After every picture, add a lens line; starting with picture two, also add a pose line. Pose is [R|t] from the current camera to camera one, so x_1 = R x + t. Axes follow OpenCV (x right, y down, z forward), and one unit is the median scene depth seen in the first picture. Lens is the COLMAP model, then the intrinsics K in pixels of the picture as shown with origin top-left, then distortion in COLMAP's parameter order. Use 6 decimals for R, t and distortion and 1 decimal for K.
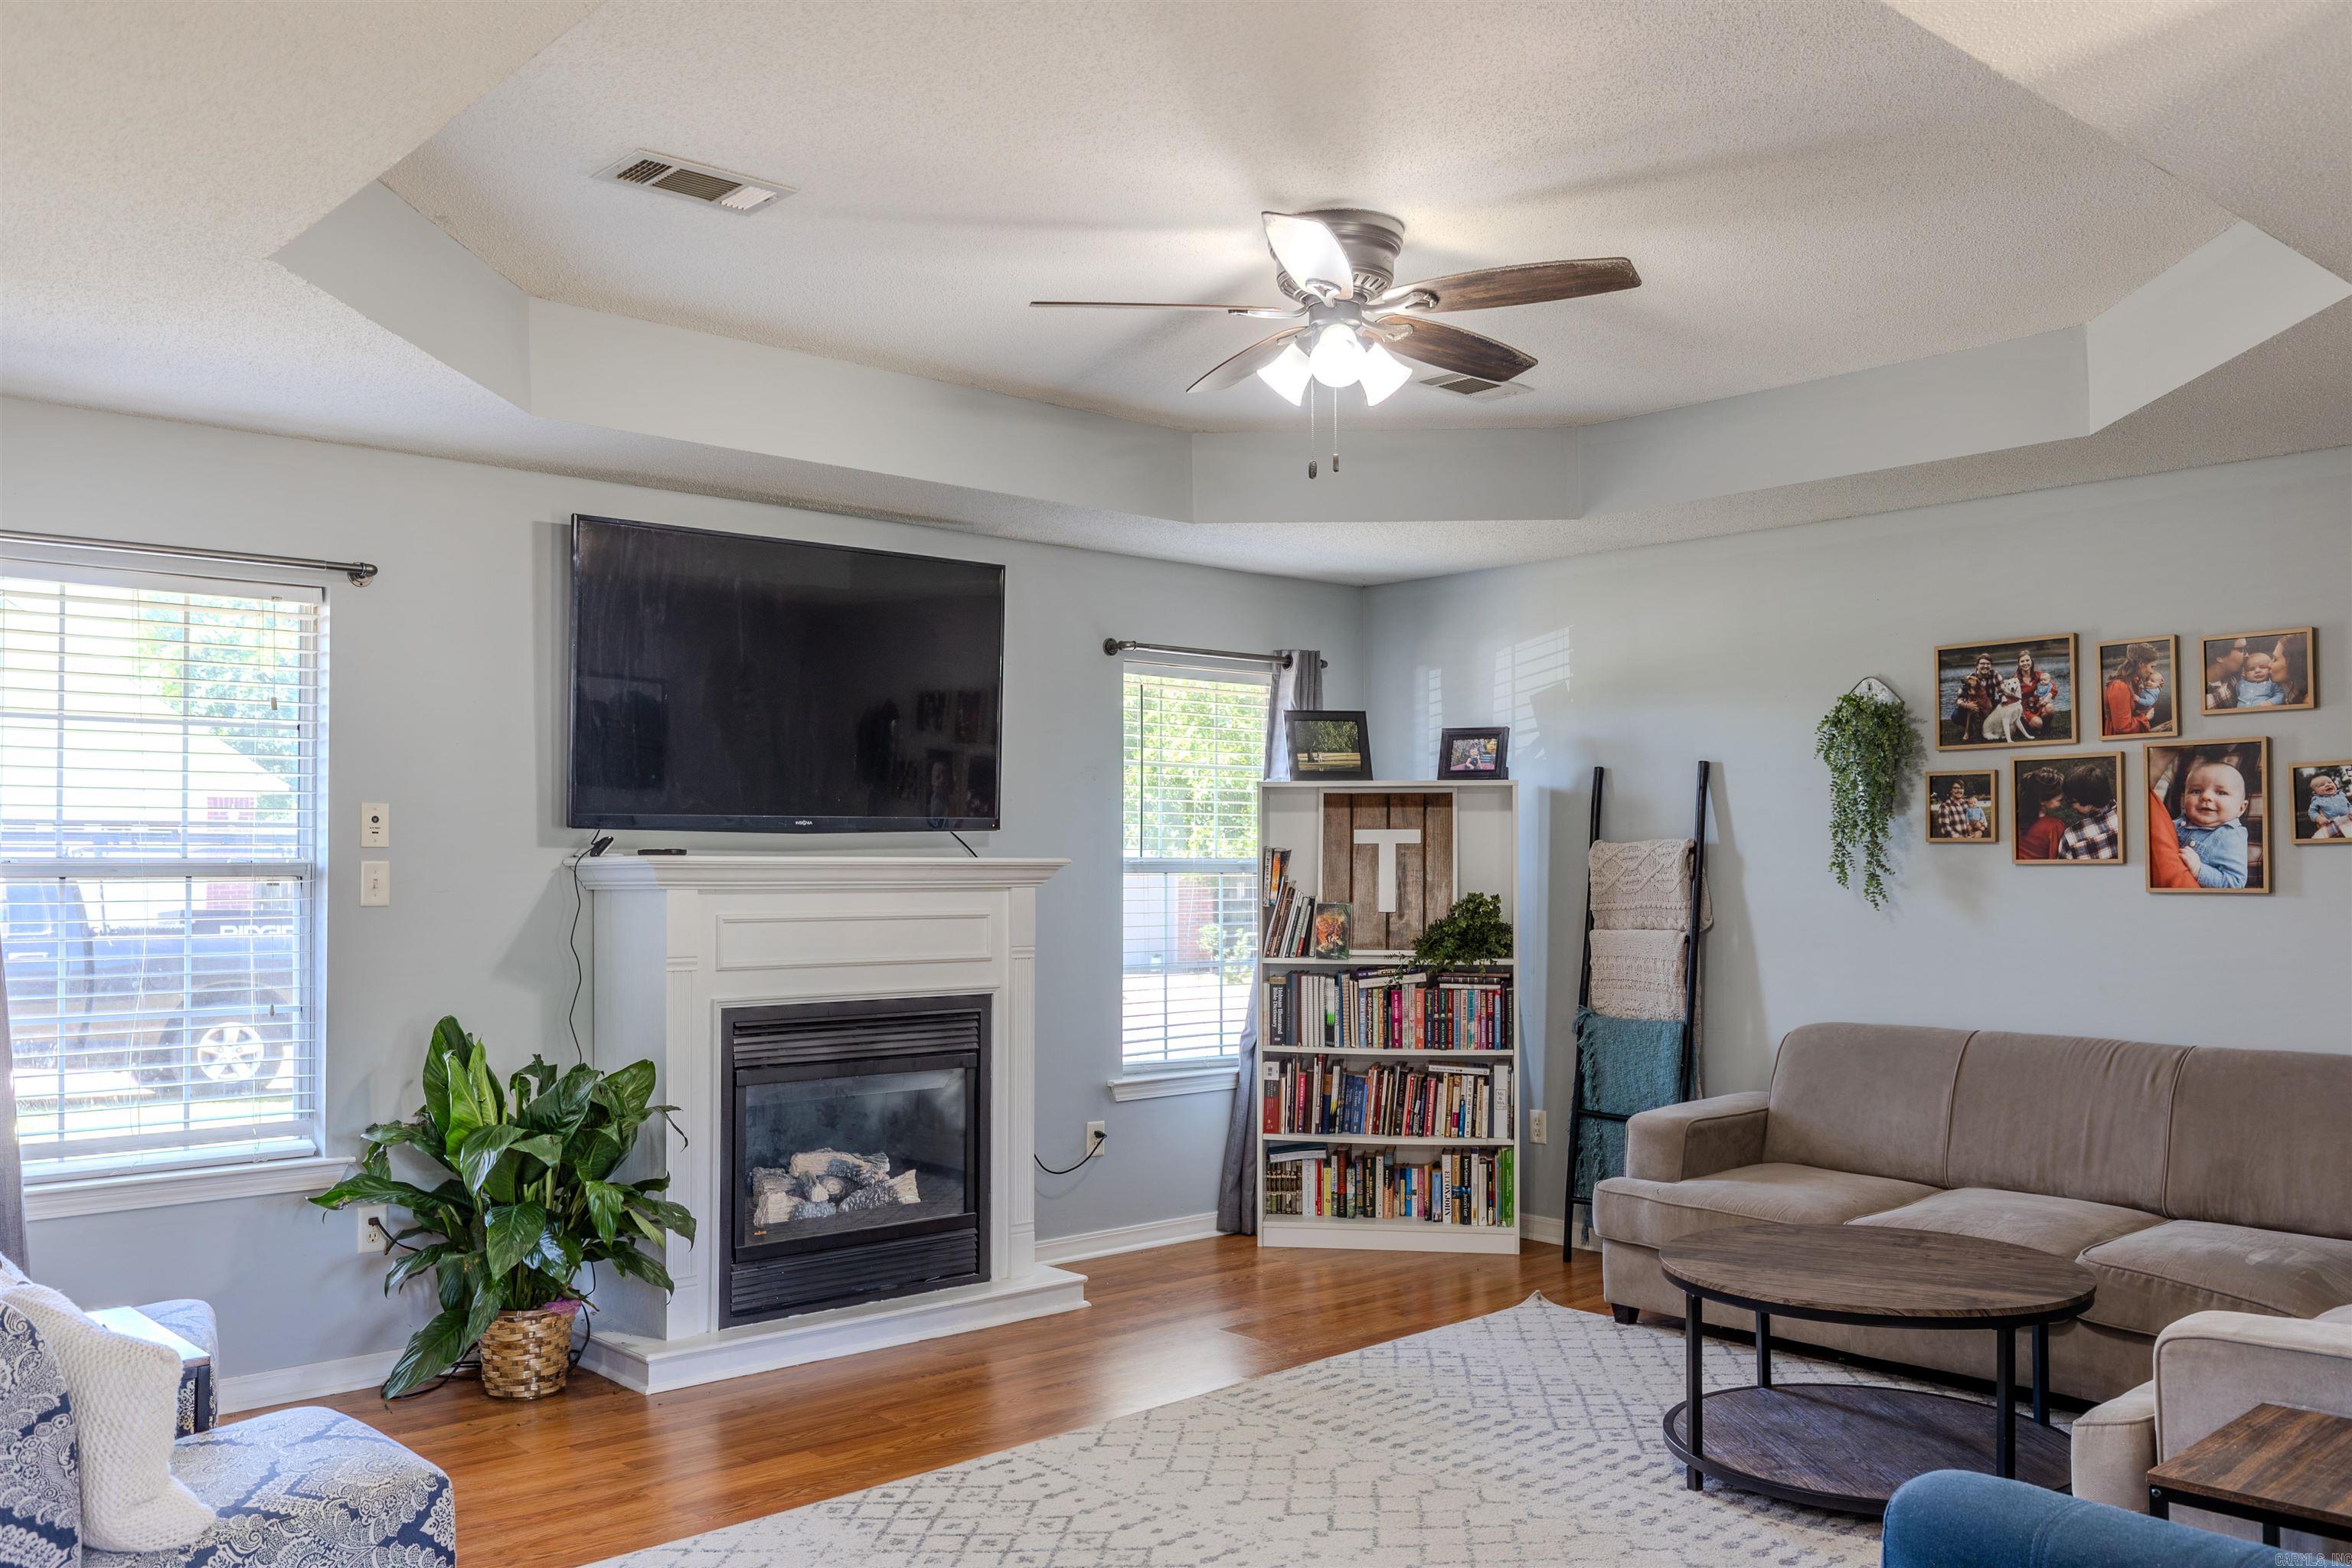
lens RADIAL K [[1986.0, 0, 1173.6], [0, 1986.0, 831.2], [0, 0, 1]] dist [0.004676, -0.008317]
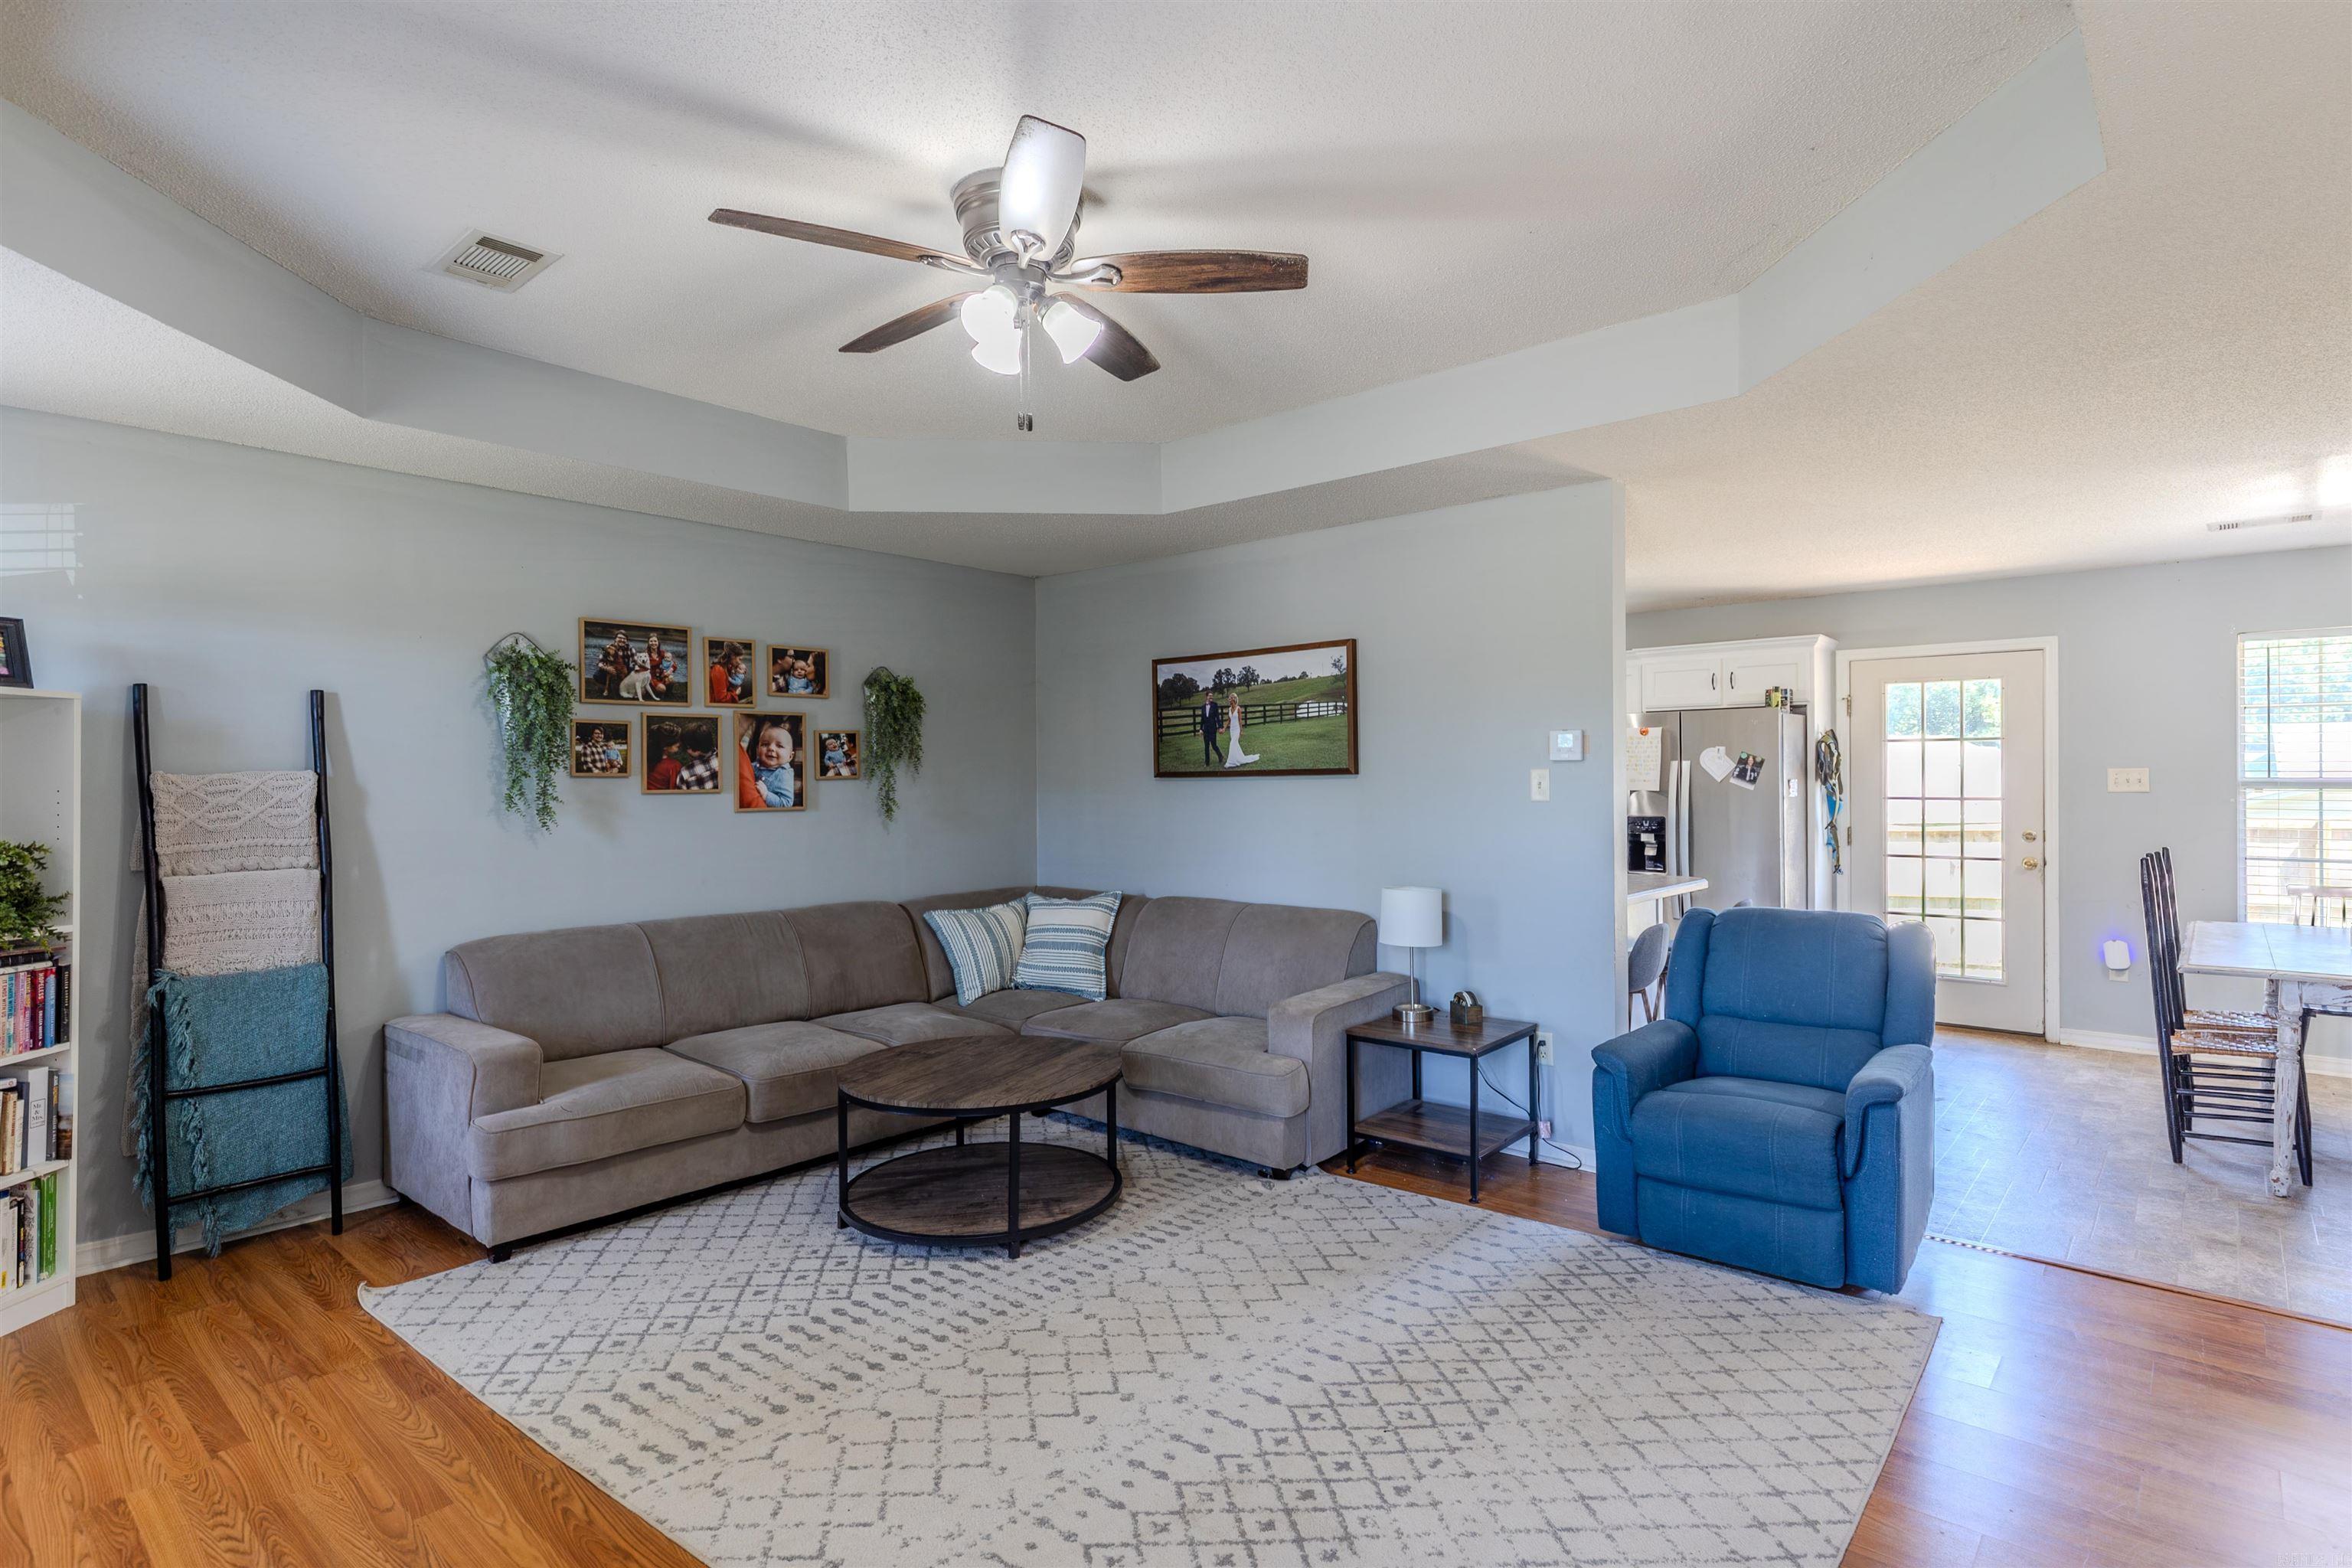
lens RADIAL K [[1178.4, 0, 1239.2], [0, 1178.4, 778.2], [0, 0, 1]] dist [0.006083, -0.000087]
pose [[-0.152268, 0.002467, 0.988336, -0.433992], [-0.011096, 0.999930, -0.004205, 0.005605], [-0.988277, -0.011607, -0.152230, 0.764144]]
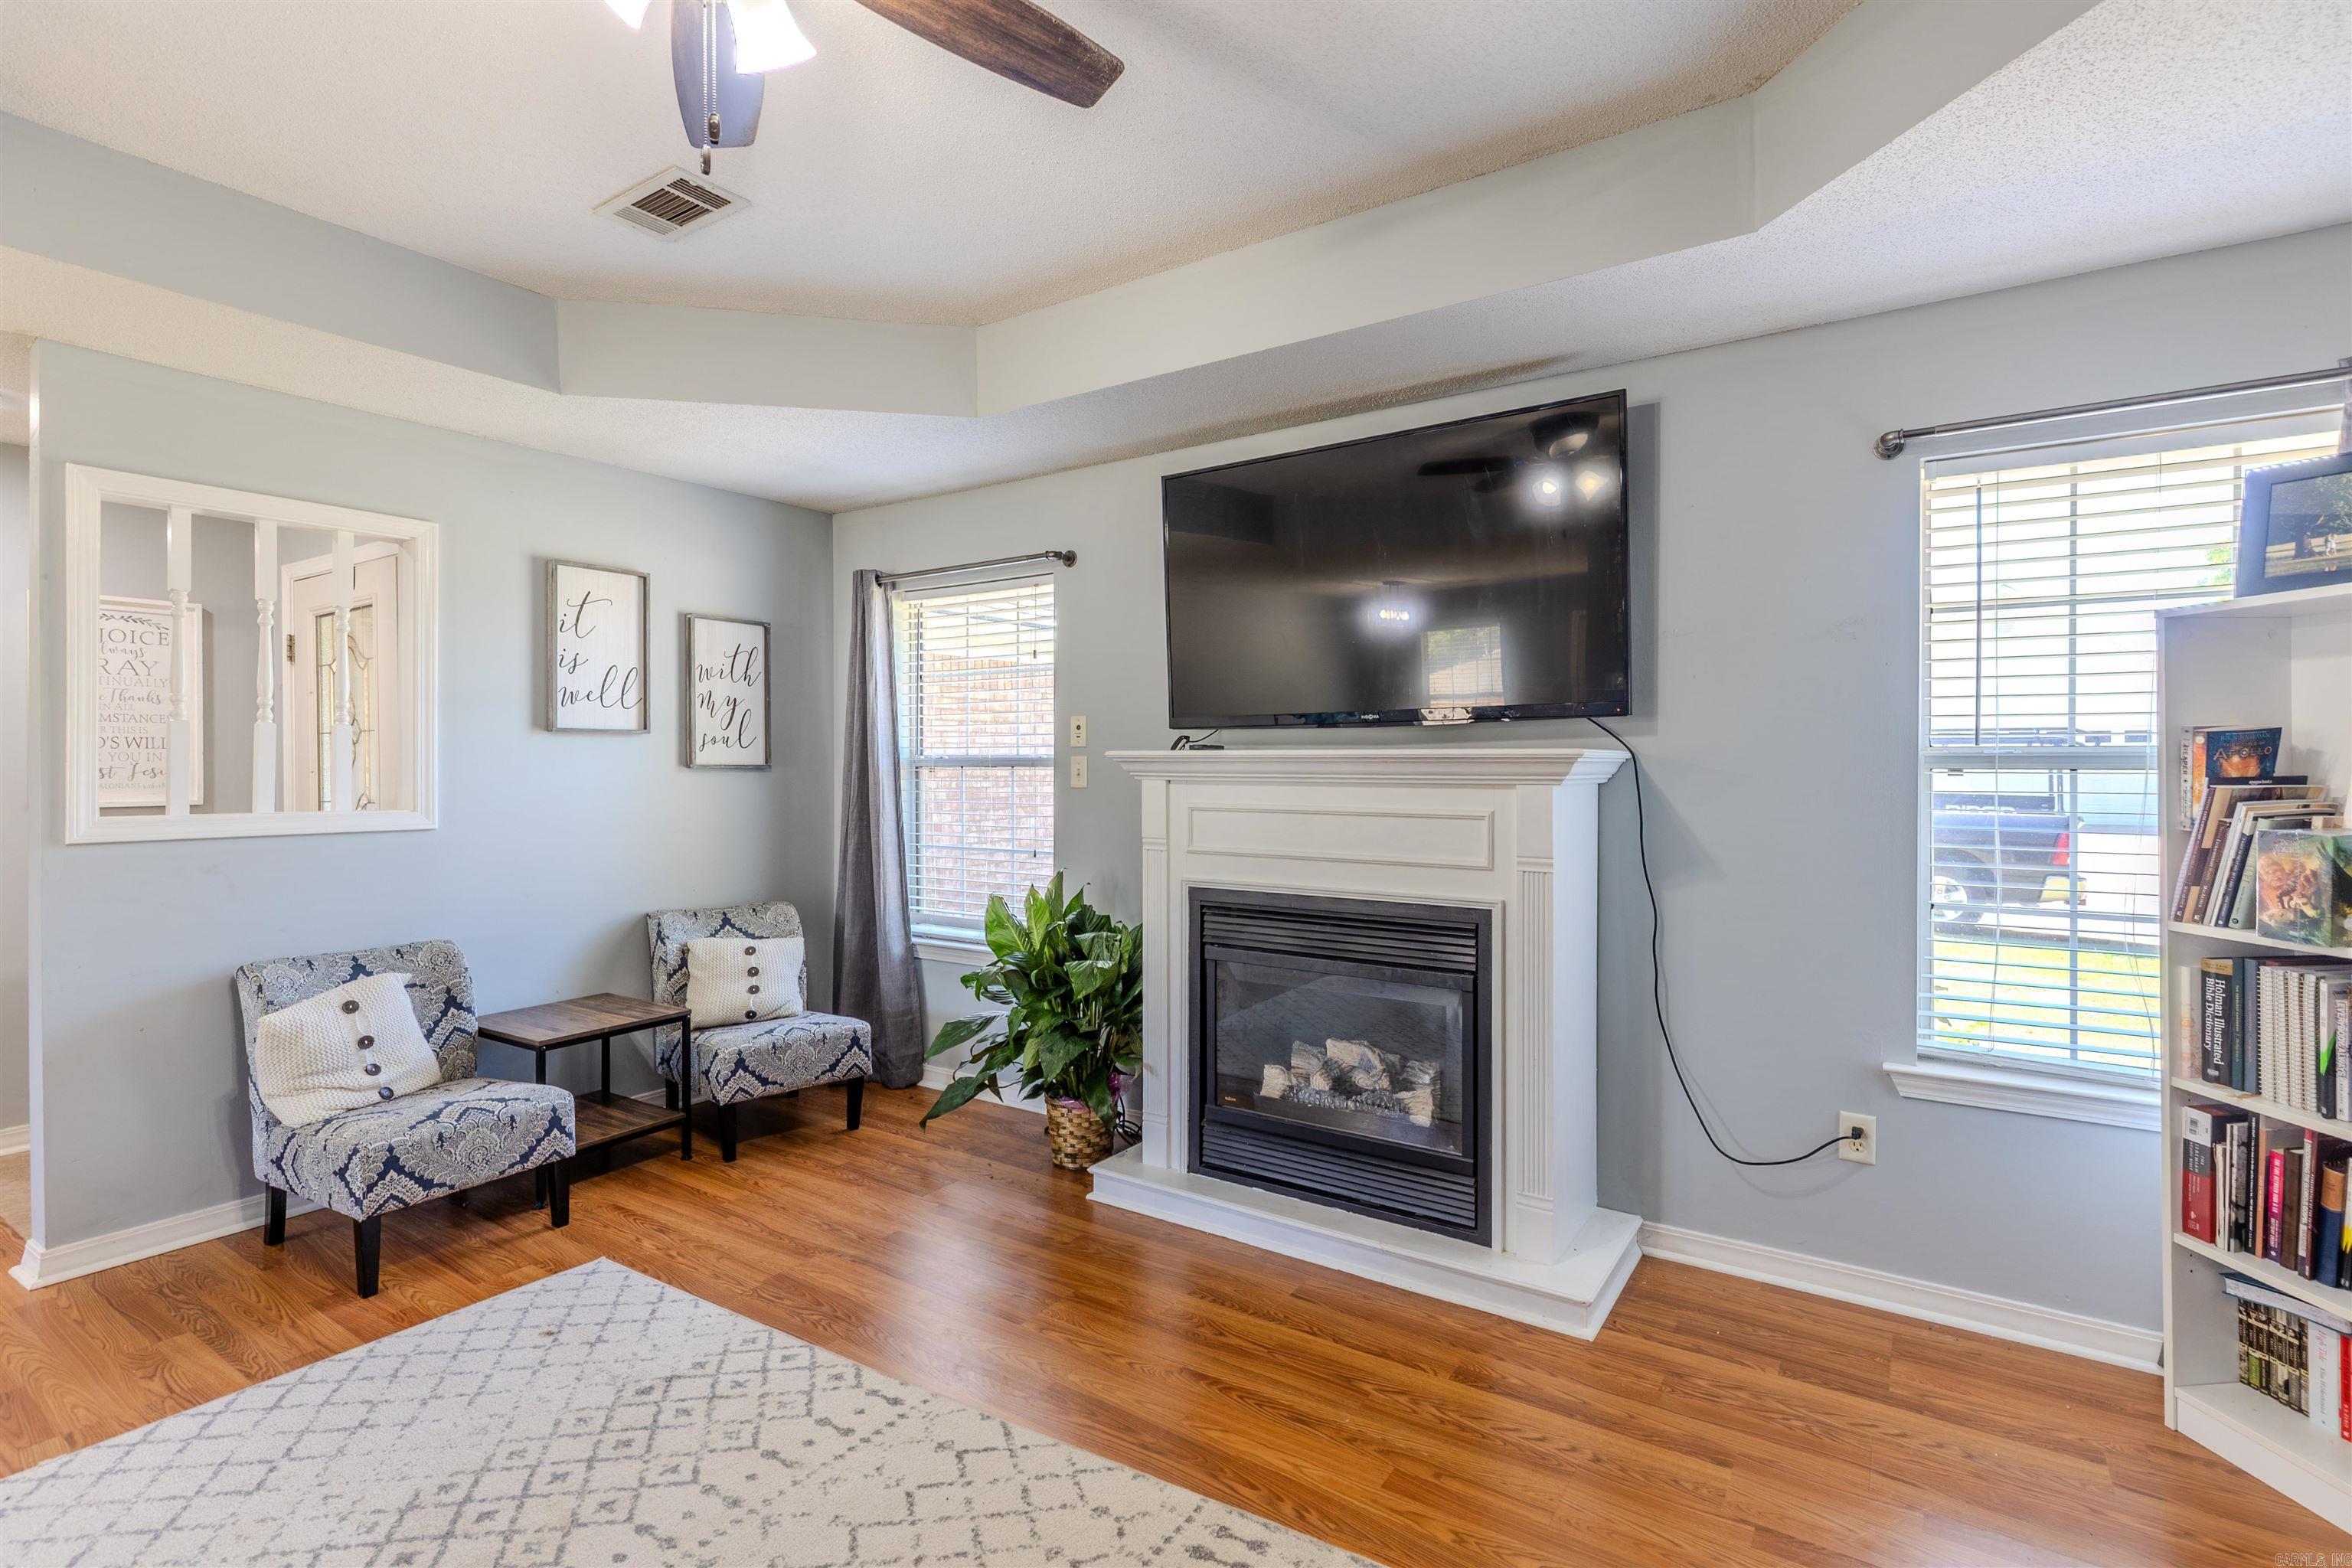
lens RADIAL K [[1084.5, 0, 1148.3], [0, 1084.5, 766.0], [0, 0, 1]] dist [-0.000636, -0.000451]
pose [[0.225210, 0.003245, -0.974305, 0.354273], [0.017006, 0.999829, 0.007261, 0.015862], [0.974162, -0.018205, 0.225117, 0.823956]]
